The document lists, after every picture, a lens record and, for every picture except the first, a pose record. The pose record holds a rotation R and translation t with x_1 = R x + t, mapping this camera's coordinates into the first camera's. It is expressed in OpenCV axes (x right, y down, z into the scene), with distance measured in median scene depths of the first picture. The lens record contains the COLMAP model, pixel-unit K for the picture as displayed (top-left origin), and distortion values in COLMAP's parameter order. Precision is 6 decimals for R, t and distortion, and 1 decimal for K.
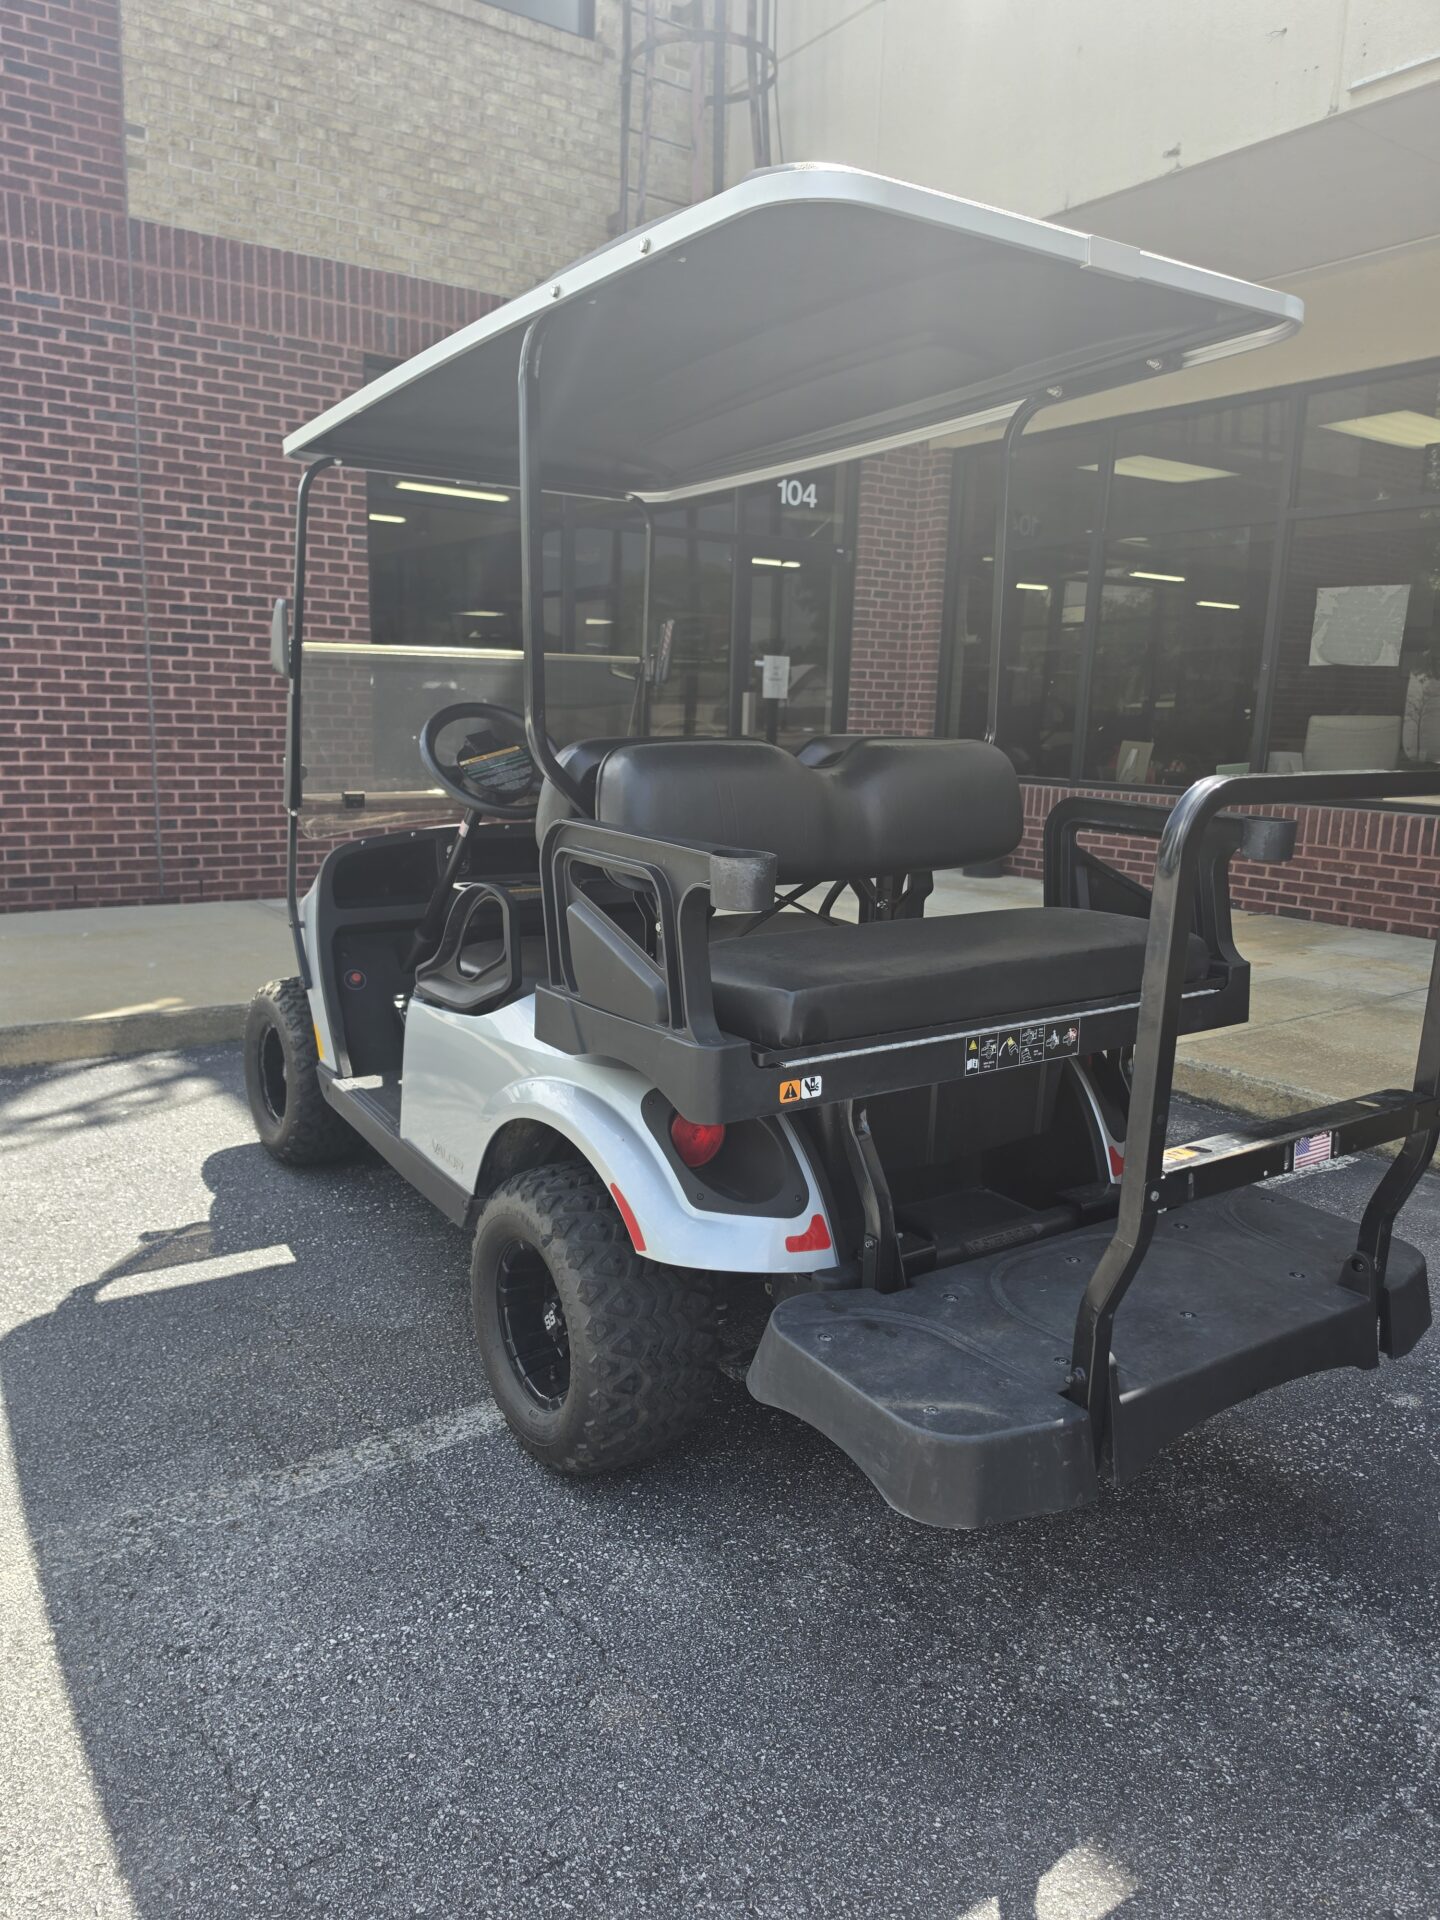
lens RADIAL K [[1319.1, 0, 715.1], [0, 1319.1, 1013.1], [0, 0, 1]] dist [0.000846, -0.006099]
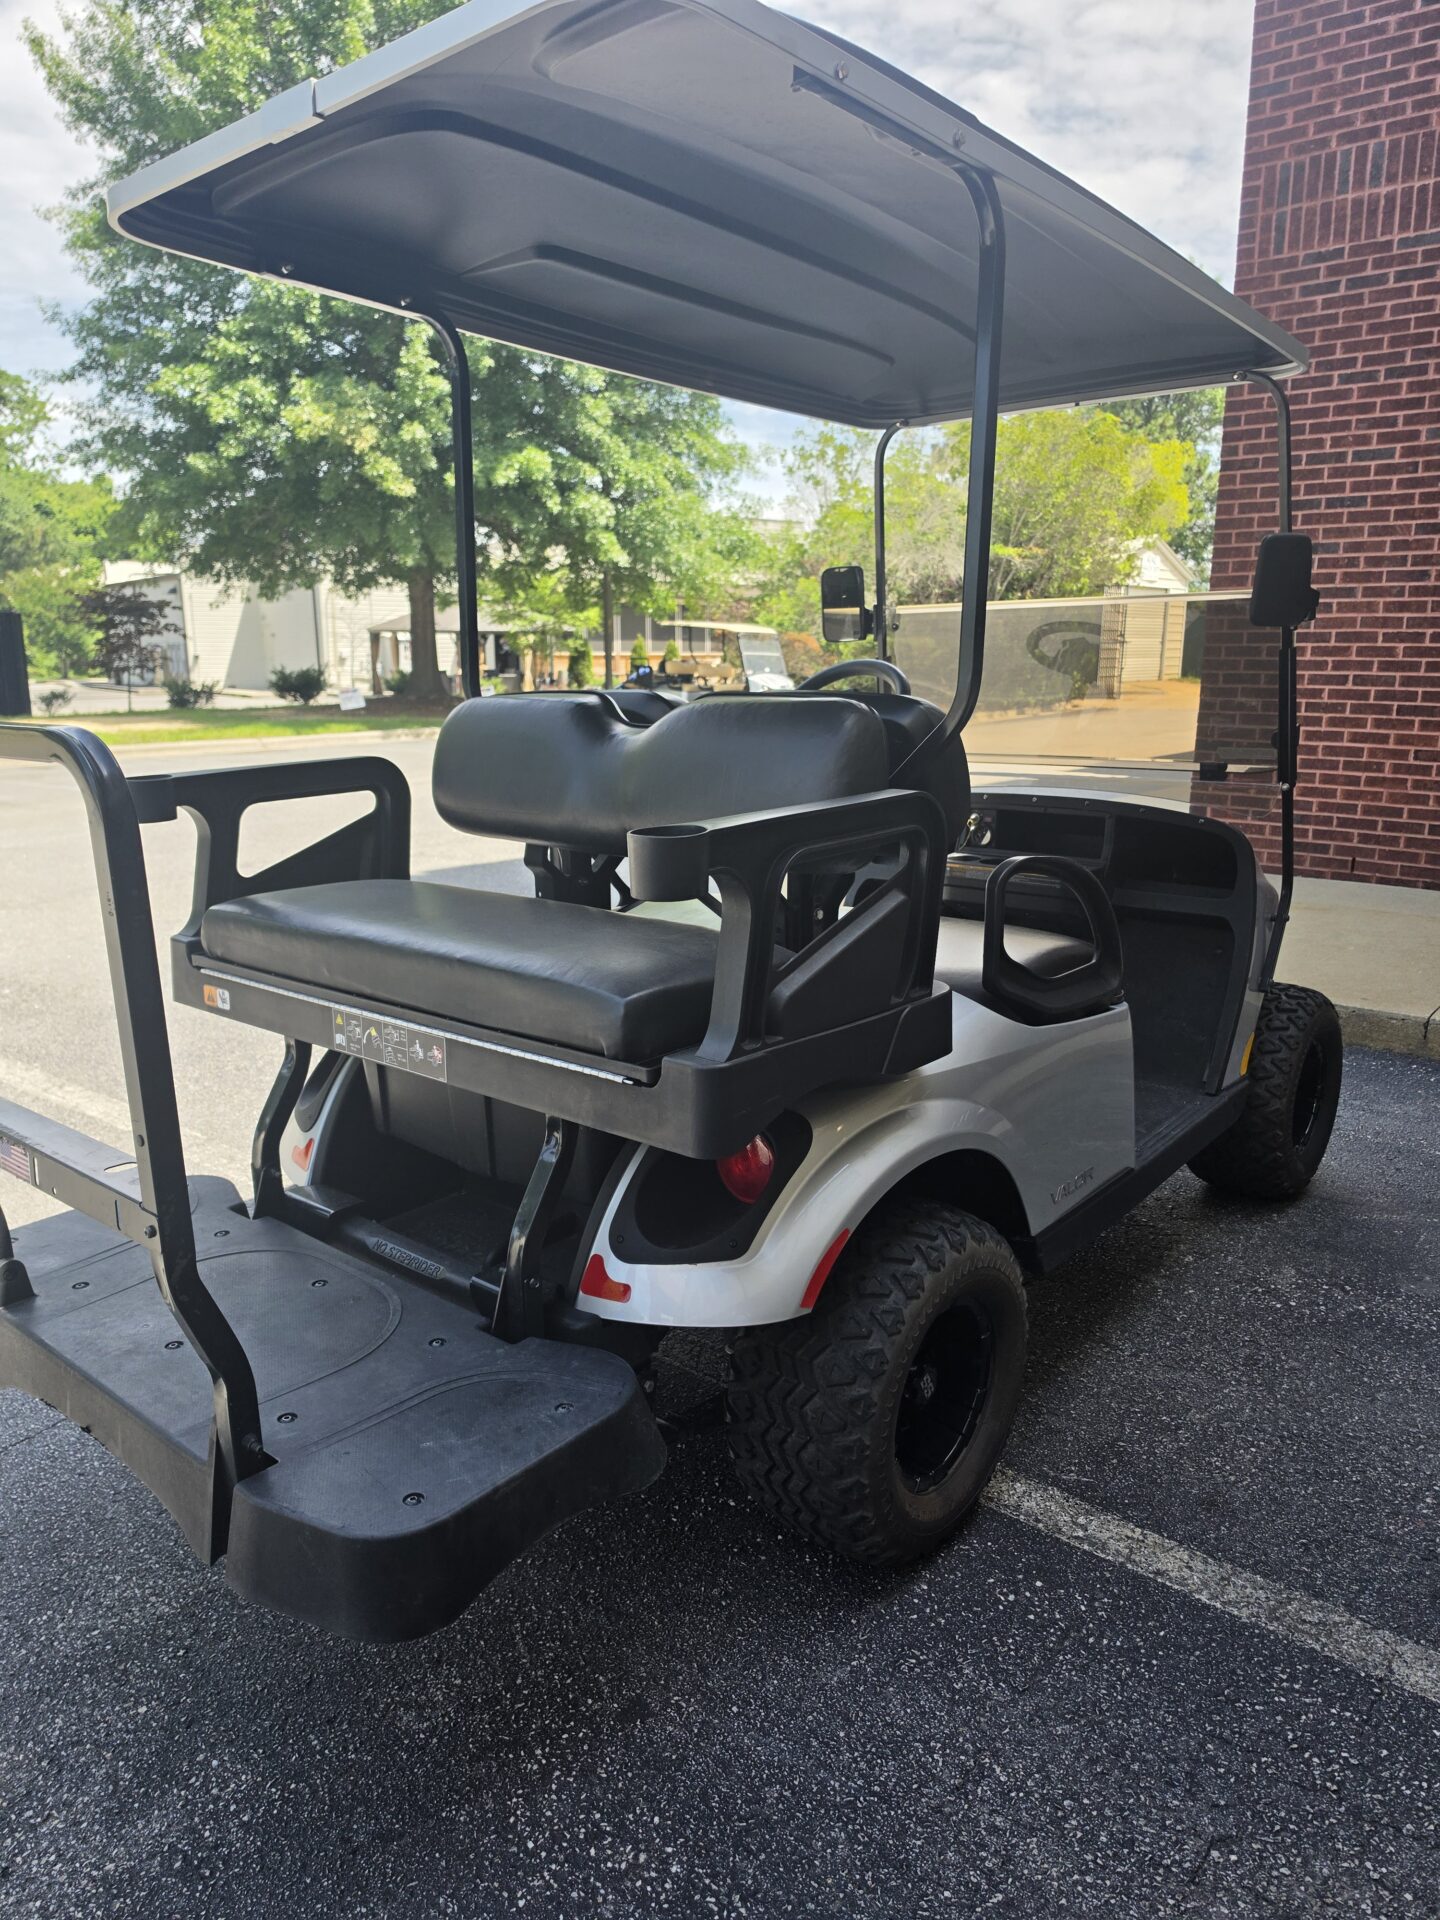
lens RADIAL K [[1327.5, 0, 716.4], [0, 1327.5, 1046.1], [0, 0, 1]] dist [-0.037276, -0.000362]
pose [[0.261880, 0.243389, -0.933906, 0.345501], [-0.202728, 0.959961, 0.193332, -0.058039], [0.943568, 0.138699, 0.300737, 0.300211]]
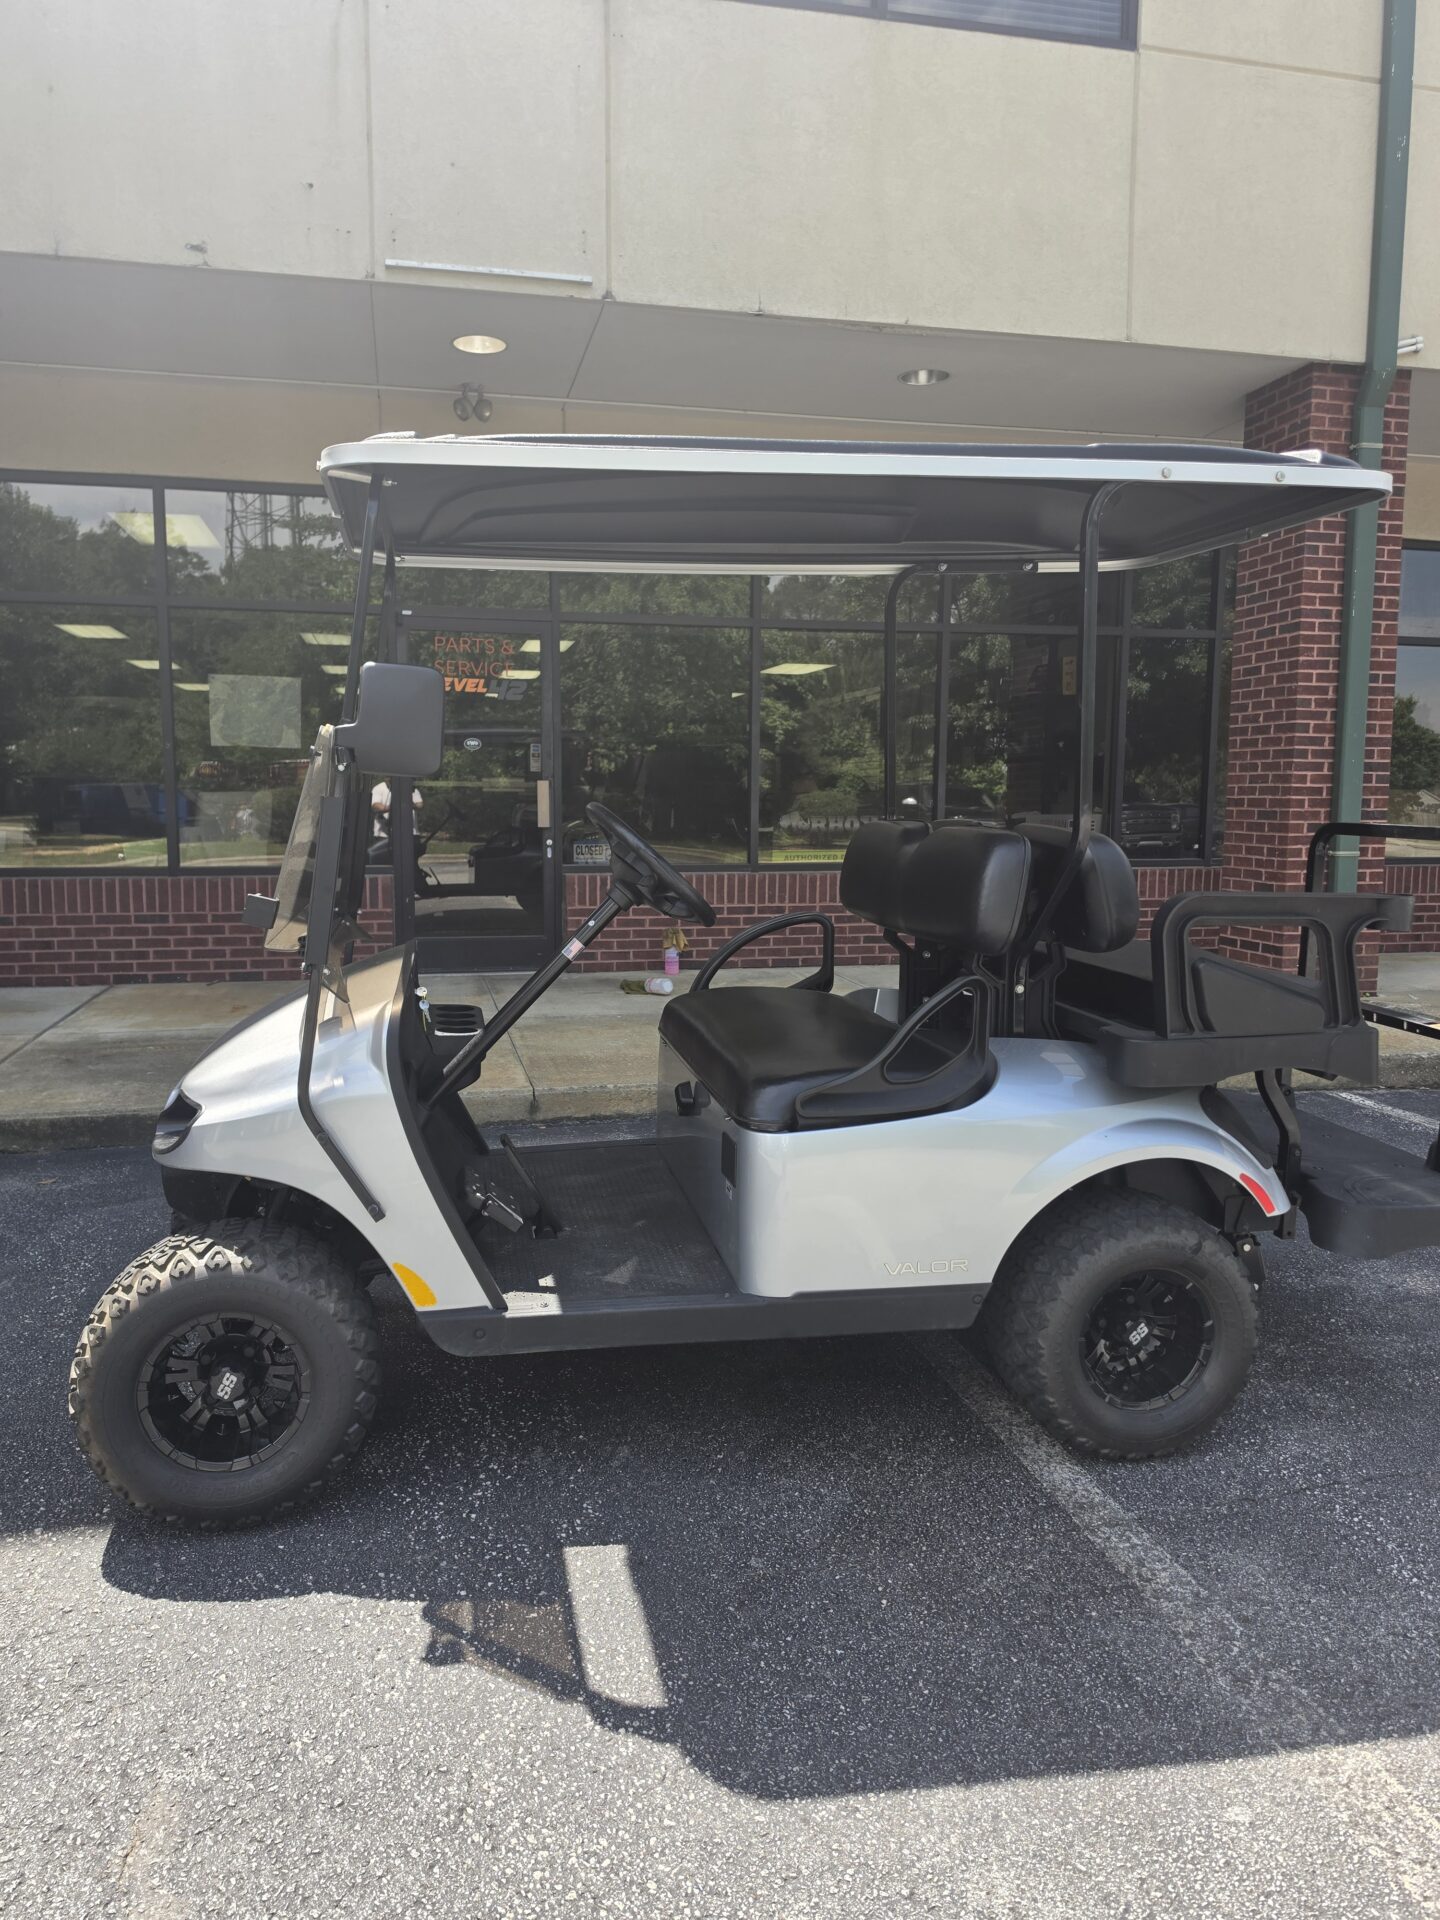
lens RADIAL K [[1336.3, 0, 684.3], [0, 1336.3, 968.1], [0, 0, 1]] dist [0.004223, 0.004389]
pose [[0.398991, -0.147234, 0.905057, -0.444445], [0.215454, 0.974445, 0.063539, -0.081926], [-0.891283, 0.169647, 0.420517, 0.276576]]
